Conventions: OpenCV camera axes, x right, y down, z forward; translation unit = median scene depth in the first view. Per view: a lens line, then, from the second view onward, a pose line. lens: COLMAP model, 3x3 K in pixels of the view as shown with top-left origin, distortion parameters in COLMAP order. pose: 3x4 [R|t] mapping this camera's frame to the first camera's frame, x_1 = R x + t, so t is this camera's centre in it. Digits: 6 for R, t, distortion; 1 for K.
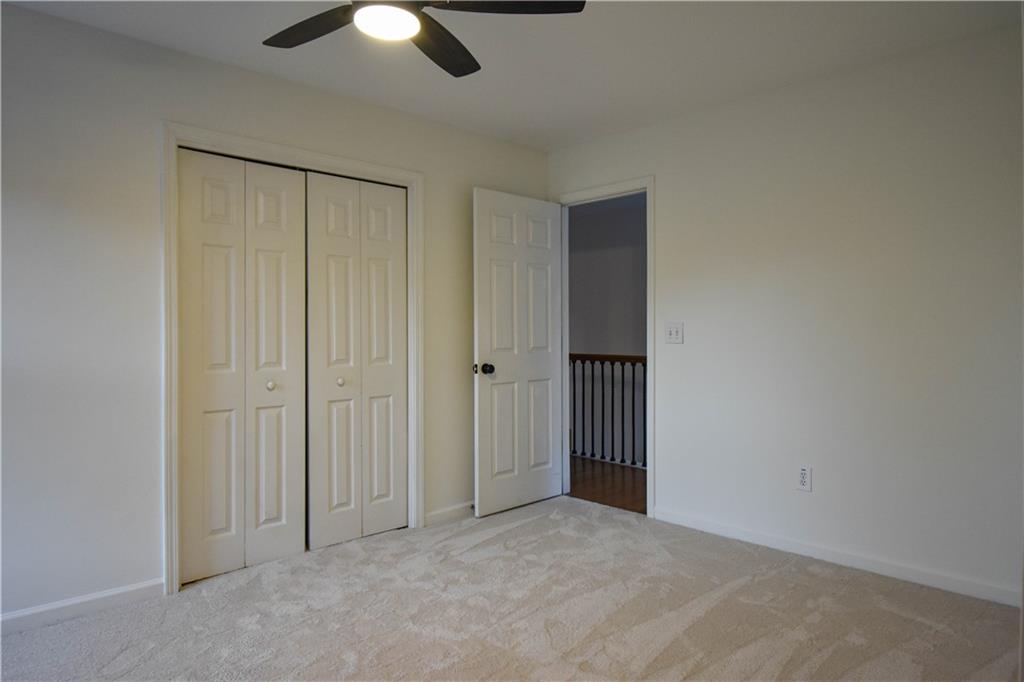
lens RADIAL K [[621.9, 0, 512.0], [0, 621.9, 341.0], [0, 0, 1]] dist [0.012555, -0.000930]
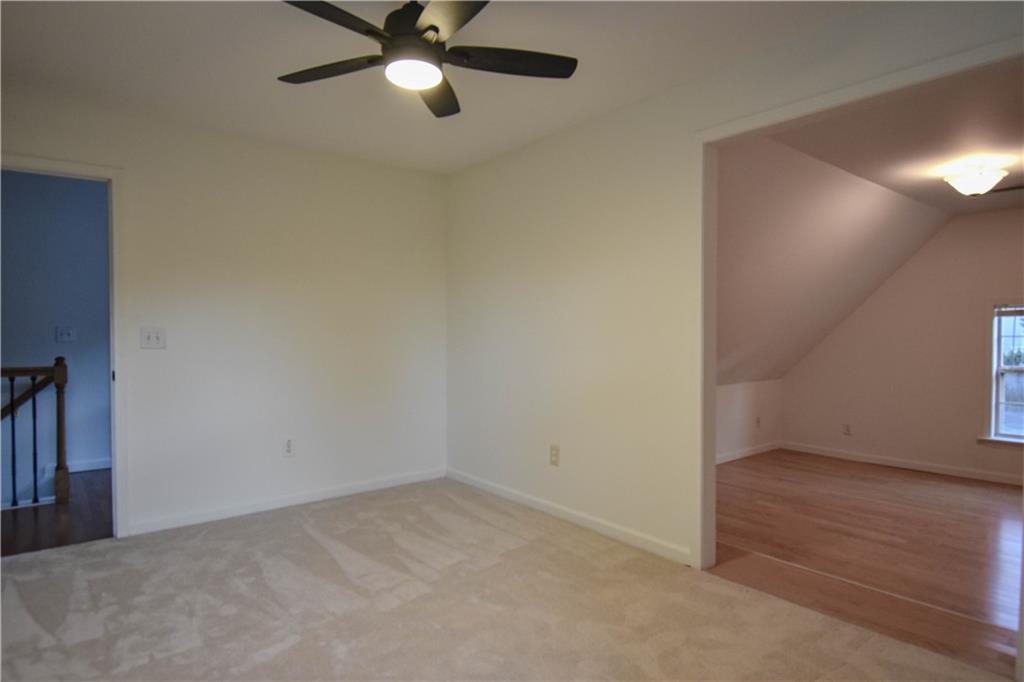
lens RADIAL K [[586.1, 0, 512.0], [0, 586.1, 341.0], [0, 0, 1]] dist [-0.001878, -0.001558]
pose [[0.143804, -0.020586, 0.989392, -0.671096], [0.027207, 0.999488, 0.016841, -0.009048], [-0.989232, 0.024497, 0.144290, 0.354652]]
